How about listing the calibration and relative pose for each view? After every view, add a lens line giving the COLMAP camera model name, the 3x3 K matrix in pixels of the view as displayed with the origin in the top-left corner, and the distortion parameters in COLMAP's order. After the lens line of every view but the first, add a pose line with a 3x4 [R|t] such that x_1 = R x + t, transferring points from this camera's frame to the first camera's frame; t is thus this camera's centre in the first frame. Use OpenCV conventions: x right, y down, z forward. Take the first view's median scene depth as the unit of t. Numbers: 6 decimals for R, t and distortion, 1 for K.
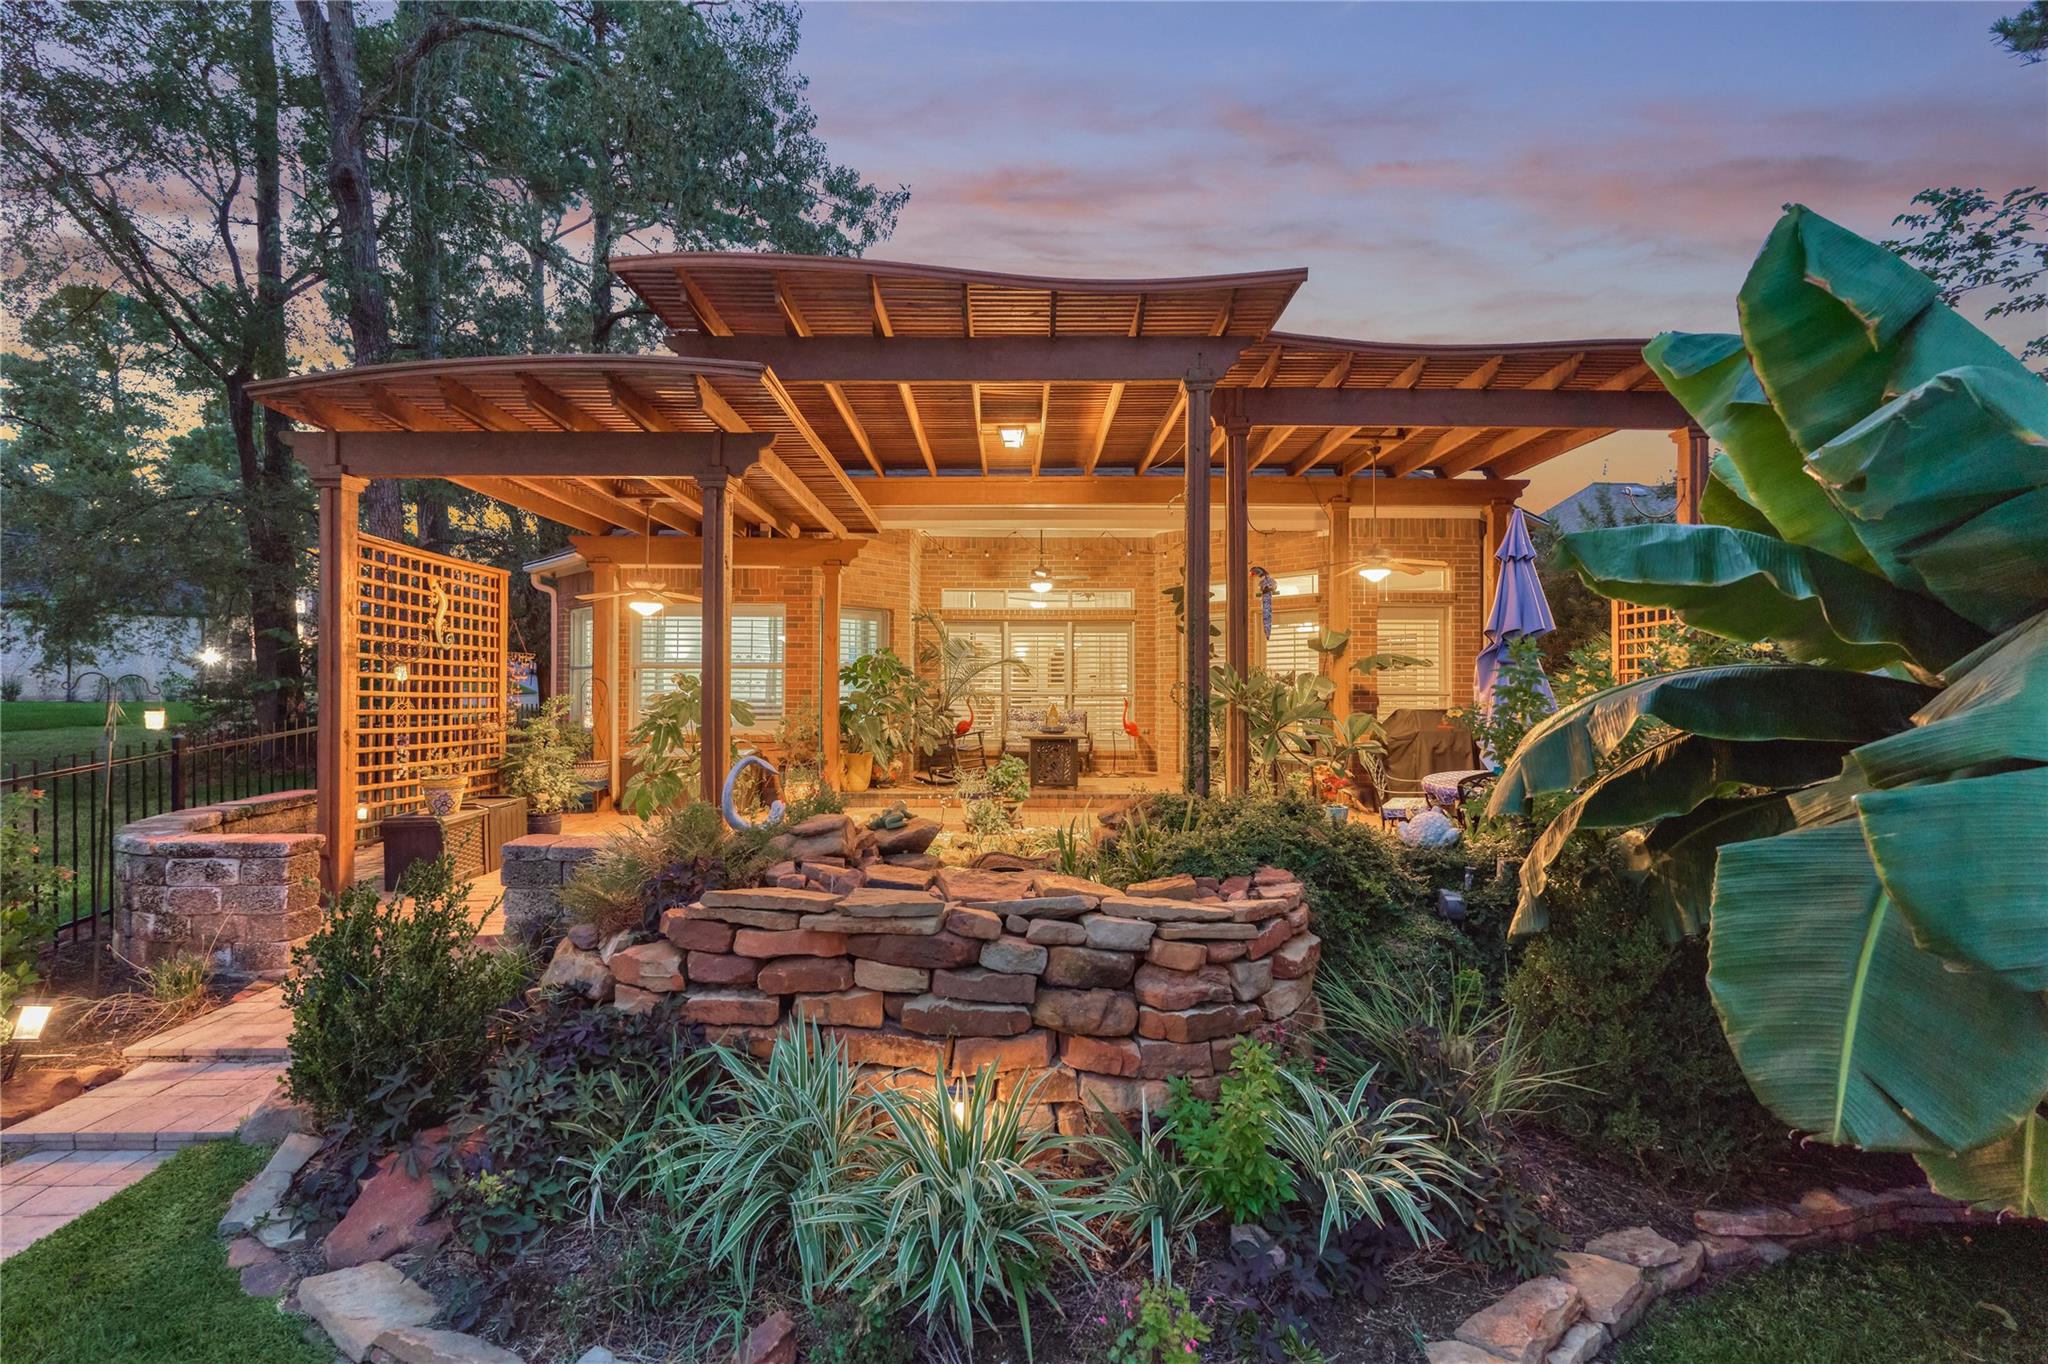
lens RADIAL K [[890.0, 0, 1016.2], [0, 890.0, 695.8], [0, 0, 1]] dist [-0.041761, -0.000002]
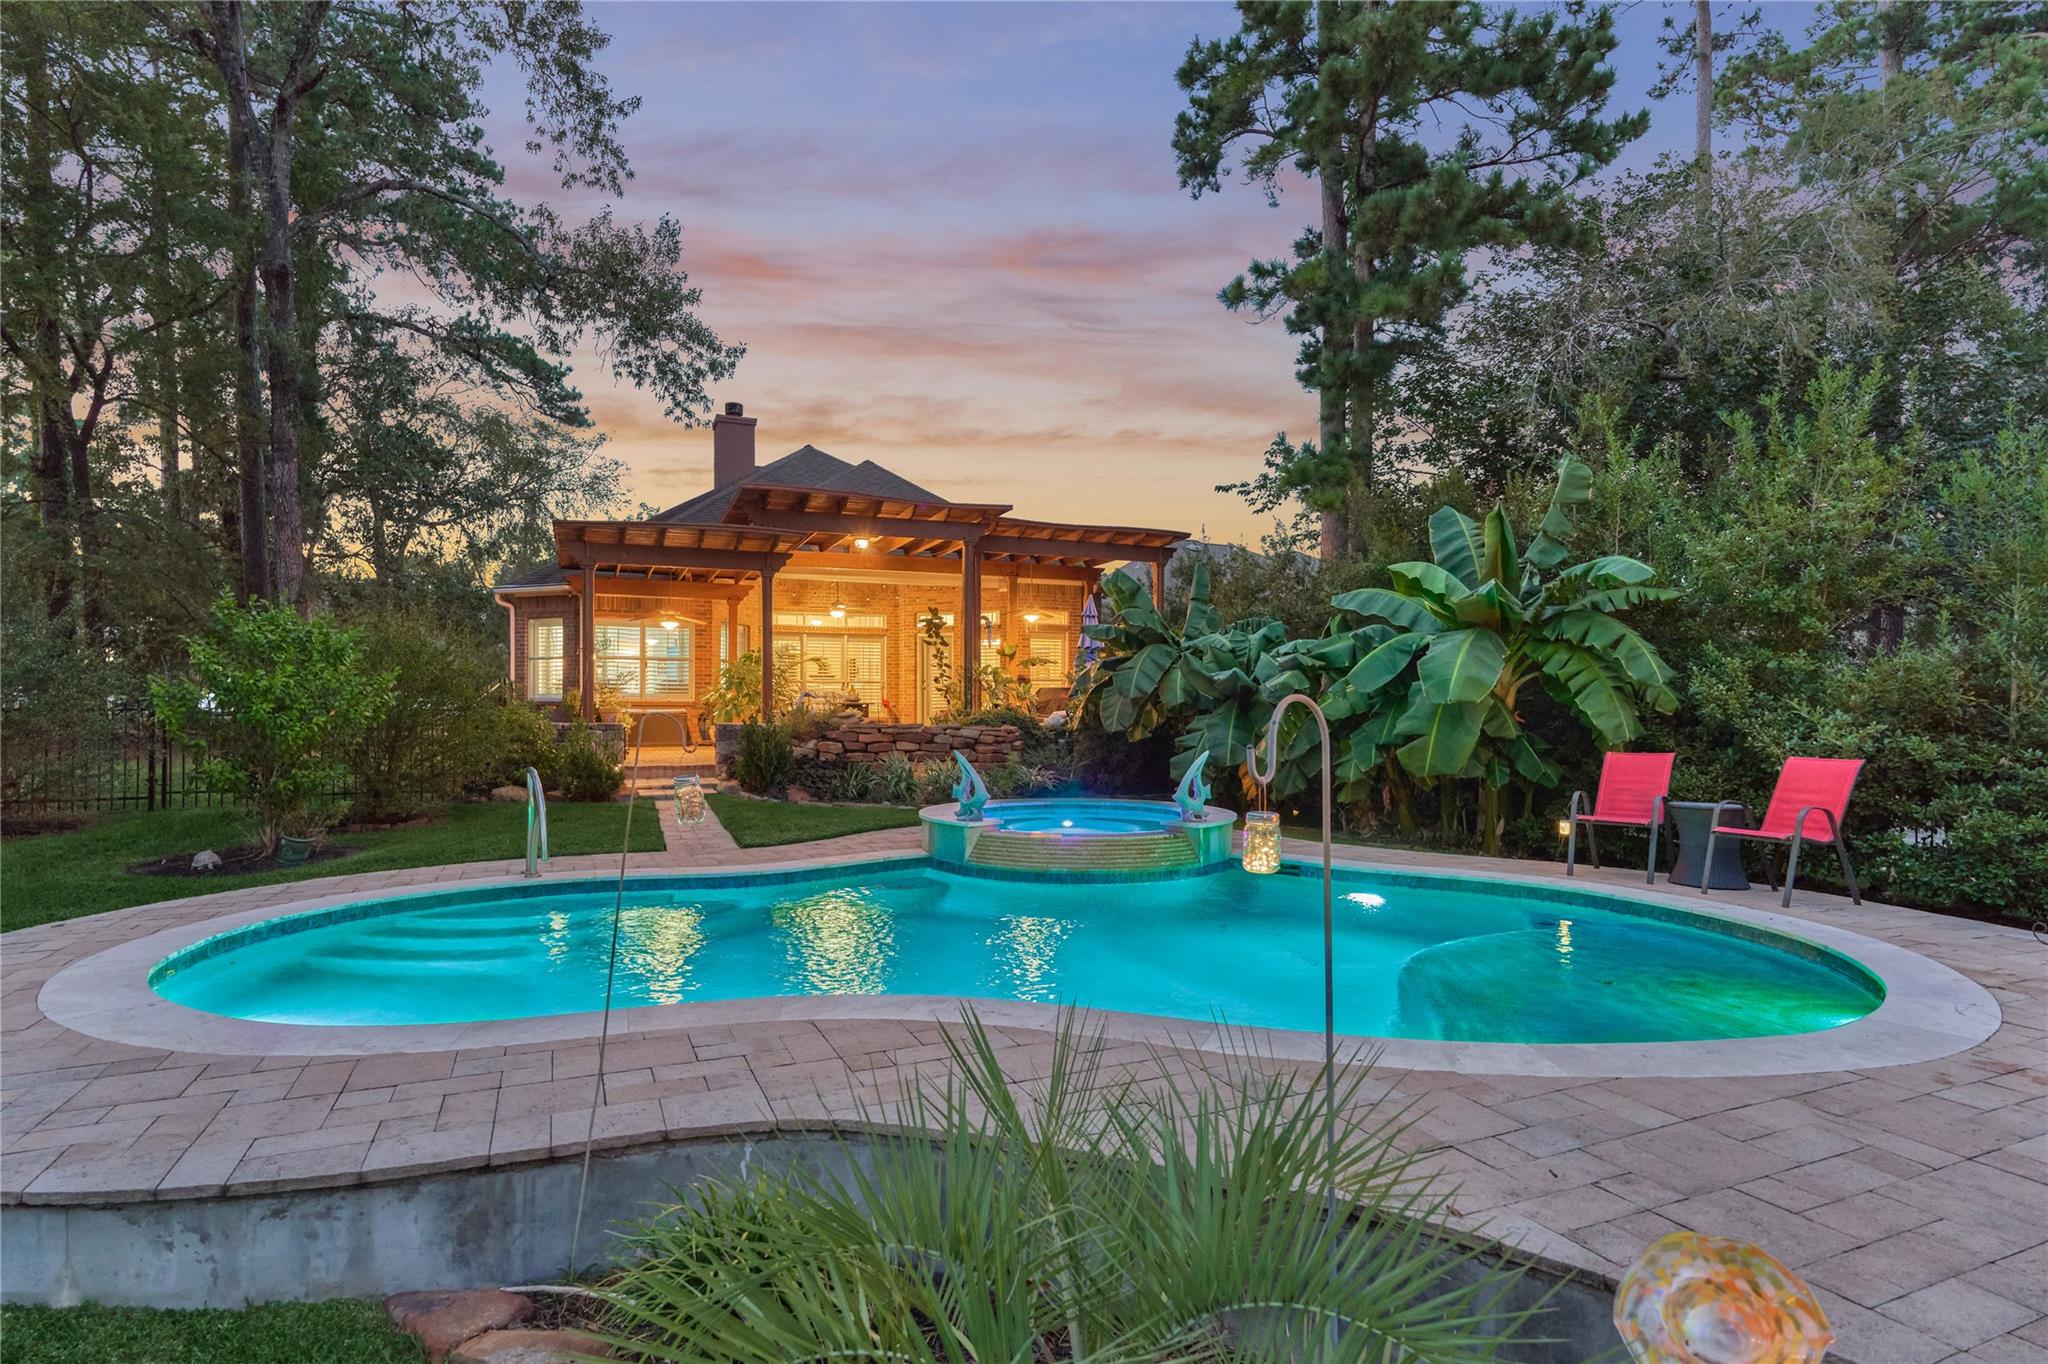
lens RADIAL K [[1085.5, 0, 1018.1], [0, 1085.5, 714.3], [0, 0, 1]] dist [-0.000783, -0.000665]
pose [[0.922397, -0.002340, 0.386237, -0.480009], [0.003414, 0.999992, -0.002095, 0.073355], [-0.386229, 0.003251, 0.922397, -1.055552]]
